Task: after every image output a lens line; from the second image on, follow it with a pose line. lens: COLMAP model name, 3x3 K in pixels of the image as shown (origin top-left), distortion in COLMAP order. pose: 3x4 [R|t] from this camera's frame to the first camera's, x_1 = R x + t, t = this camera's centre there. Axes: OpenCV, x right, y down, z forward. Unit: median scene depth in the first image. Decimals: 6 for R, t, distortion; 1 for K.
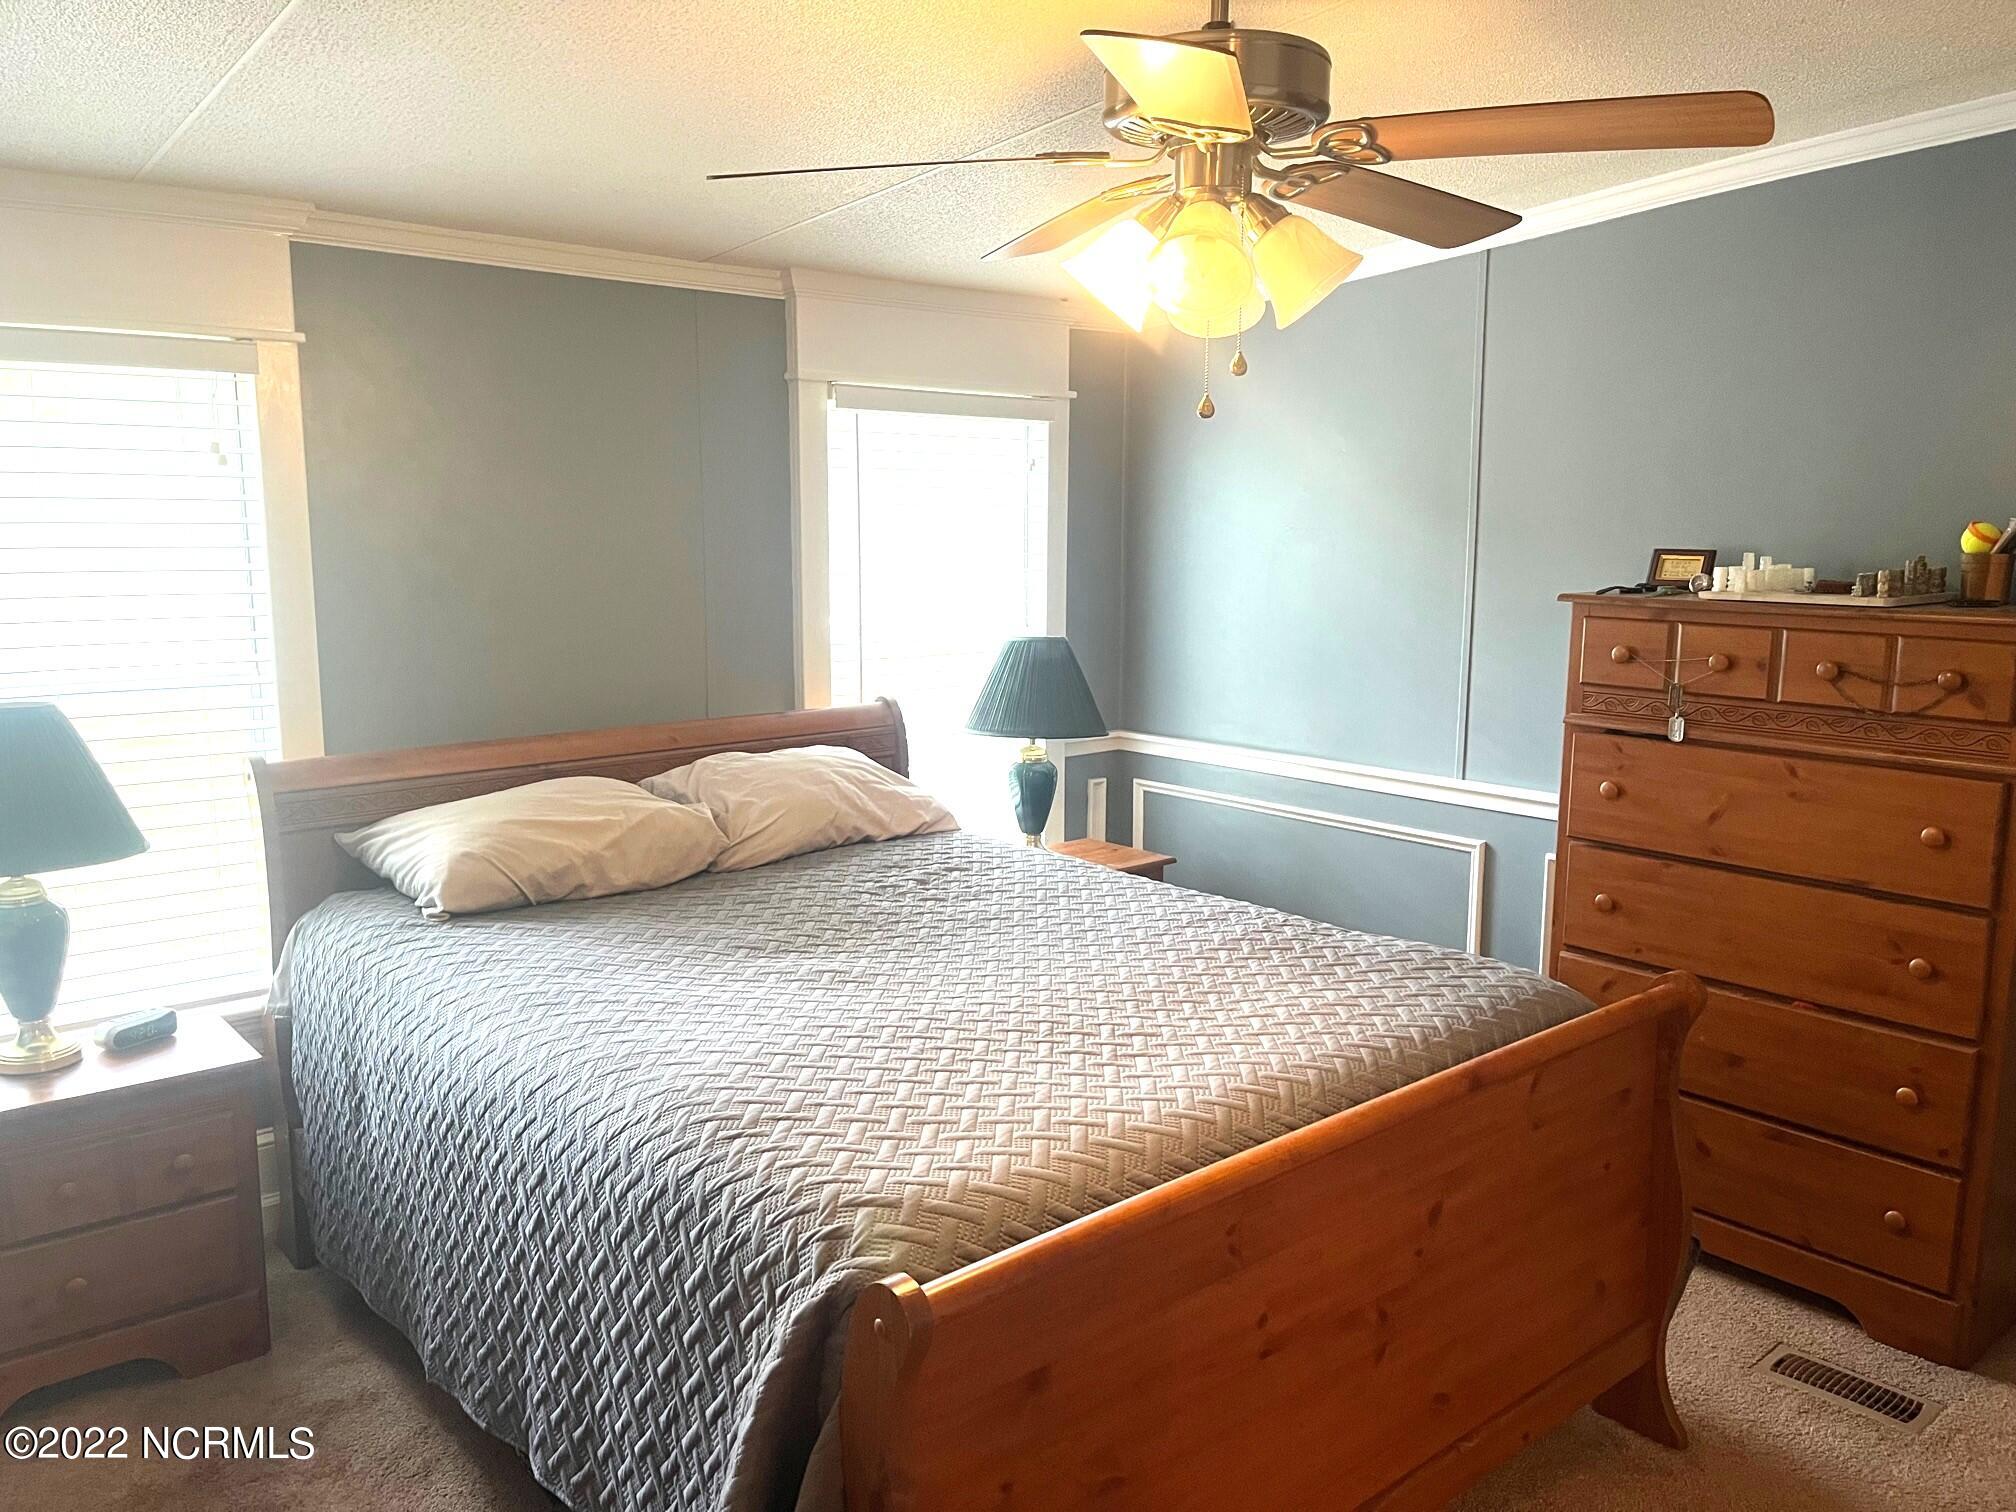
lens RADIAL K [[1540.2, 0, 1007.4], [0, 1540.2, 755.5], [0, 0, 1]] dist [0.069385, -0.091484]
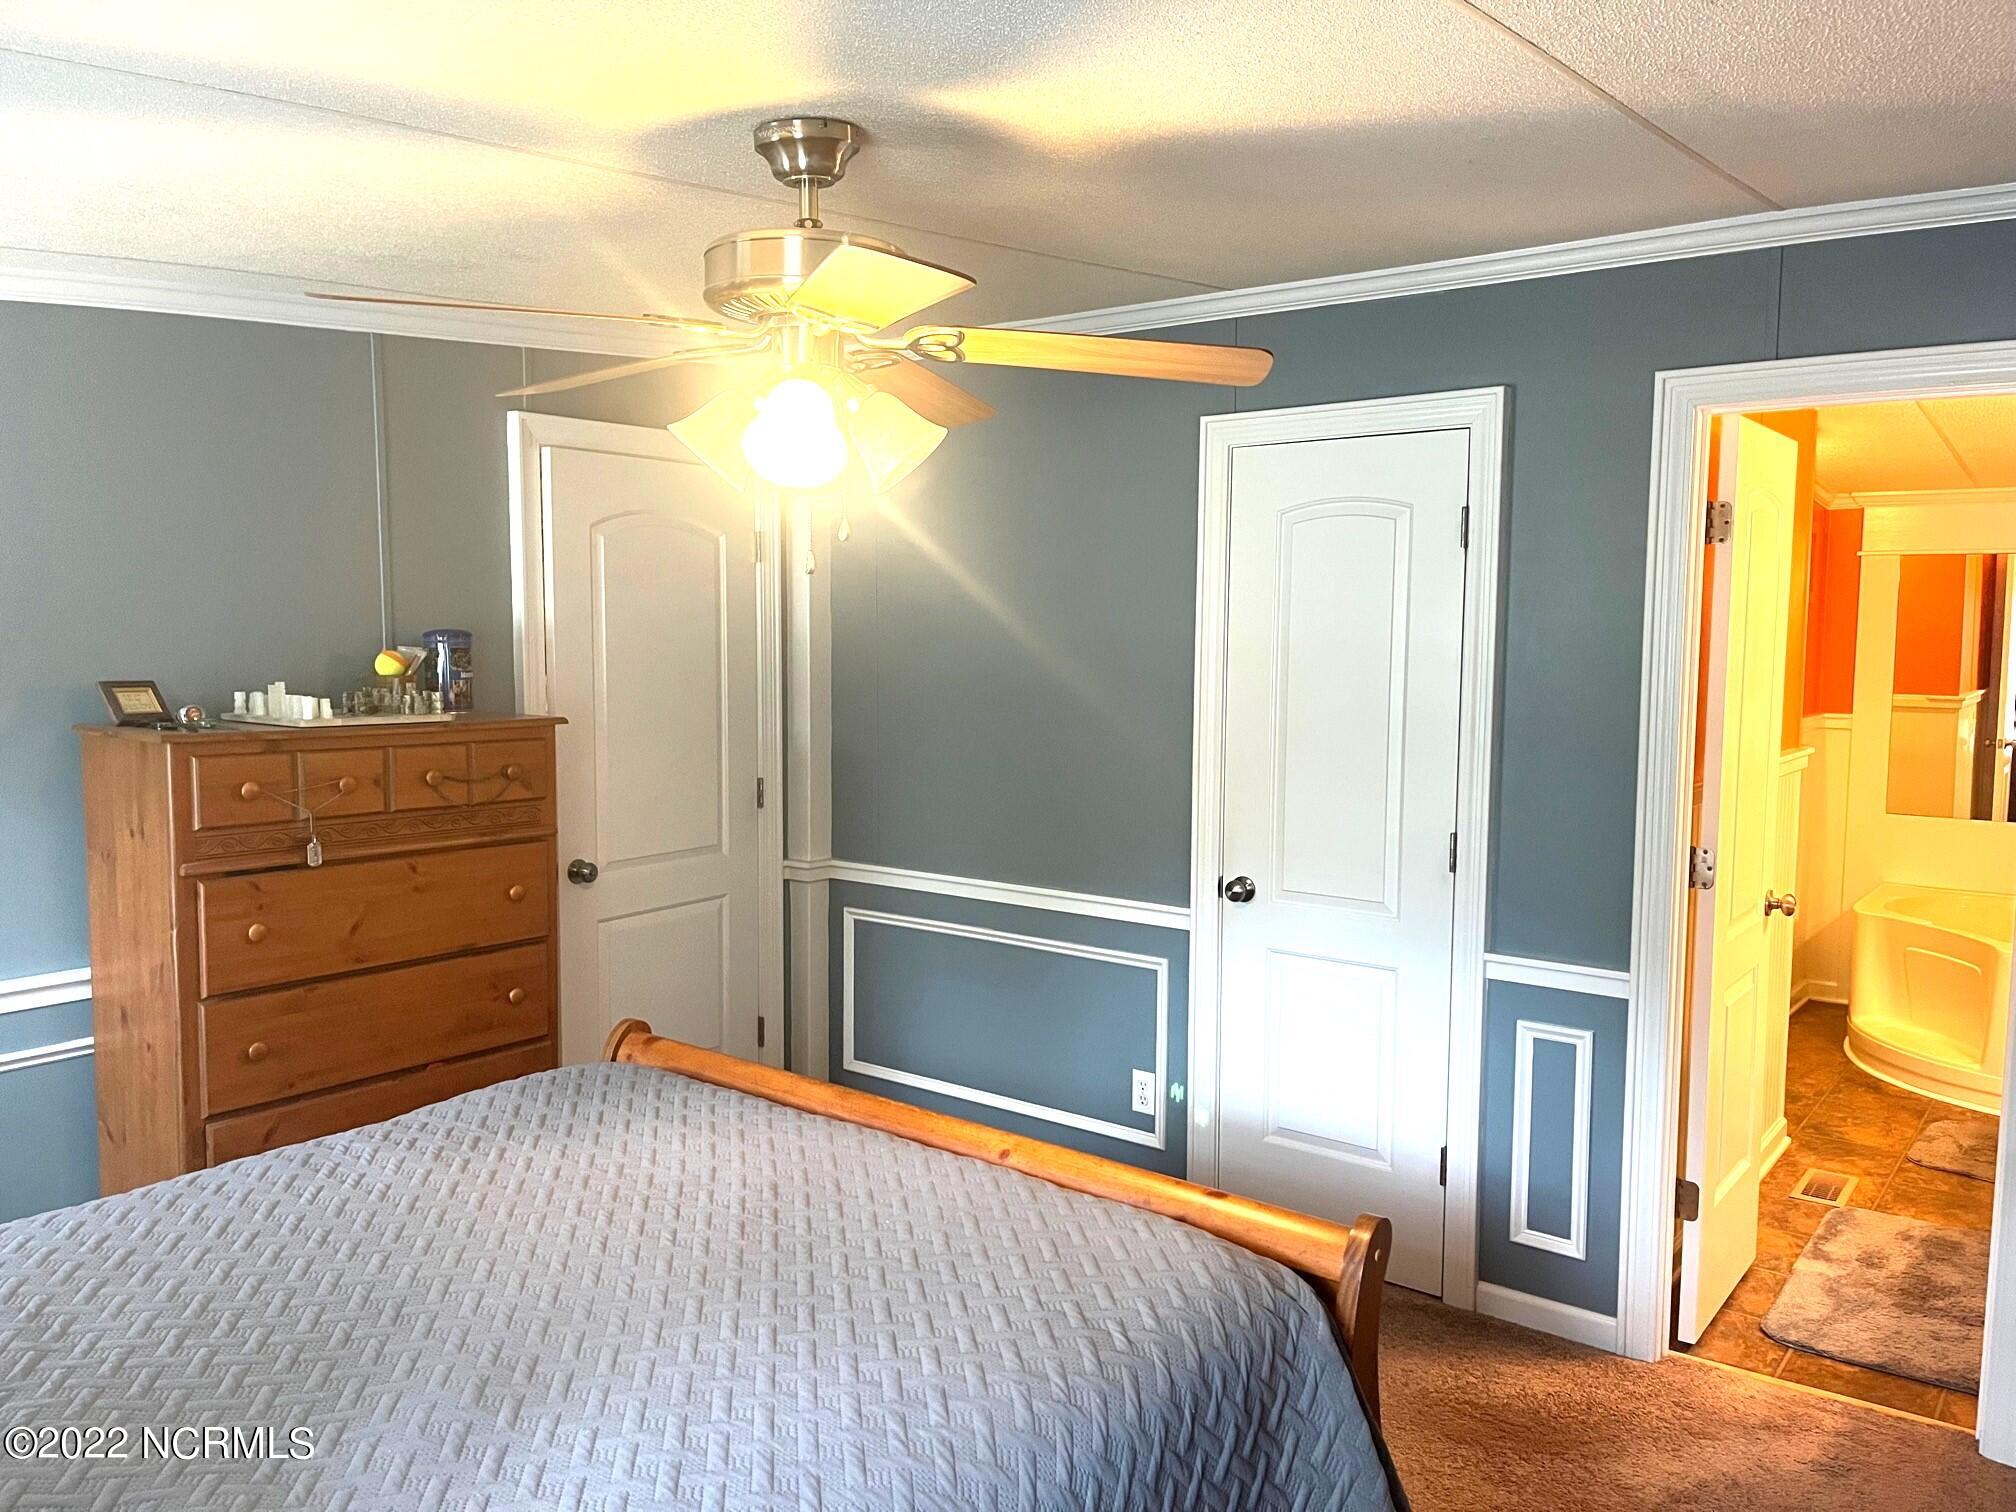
lens RADIAL K [[1540.2, 0, 1006.9], [0, 1540.2, 758.8], [0, 0, 1]] dist [0.069385, -0.091484]
pose [[-0.214127, -0.083832, 0.973202, -0.666753], [0.144308, 0.982663, 0.116398, -0.133698], [-0.966087, 0.165365, -0.198318, 0.758202]]
